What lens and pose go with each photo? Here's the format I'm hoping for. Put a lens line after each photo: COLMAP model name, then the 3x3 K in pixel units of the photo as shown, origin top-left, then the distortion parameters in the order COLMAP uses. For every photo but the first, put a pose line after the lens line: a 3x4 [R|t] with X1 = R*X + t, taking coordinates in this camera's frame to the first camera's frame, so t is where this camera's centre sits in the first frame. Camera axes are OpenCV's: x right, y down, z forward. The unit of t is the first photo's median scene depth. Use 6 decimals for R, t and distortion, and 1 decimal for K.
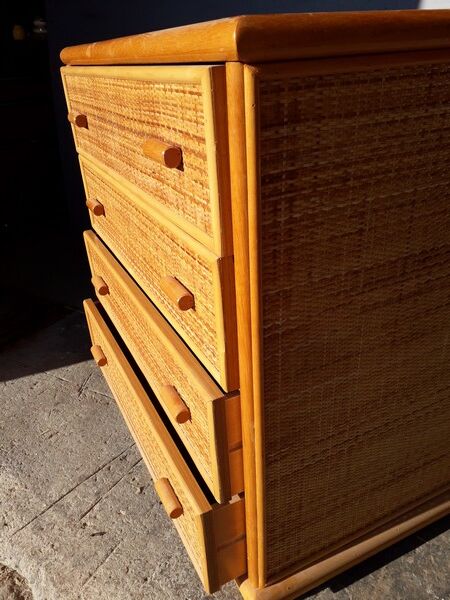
lens RADIAL K [[473.1, 0, 225.4], [0, 473.1, 299.2], [0, 0, 1]] dist [0.007968, -0.029379]
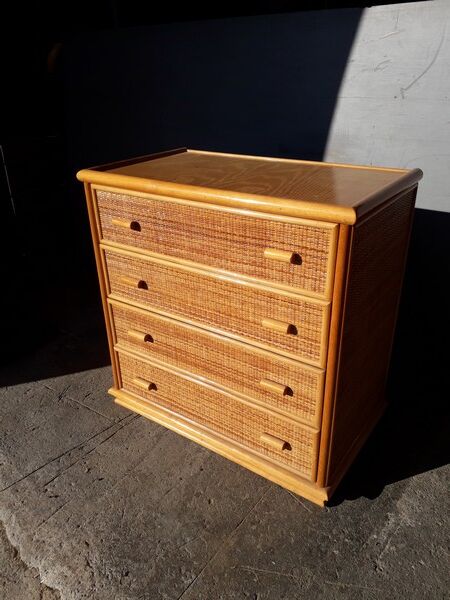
lens RADIAL K [[473.1, 0, 222.6], [0, 473.1, 300.8], [0, 0, 1]] dist [0.007968, -0.029379]
pose [[0.997029, 0.052136, -0.056700, 0.281729], [-0.053451, 0.998330, -0.021934, -0.098421], [0.055461, 0.024899, 0.998150, -0.418234]]
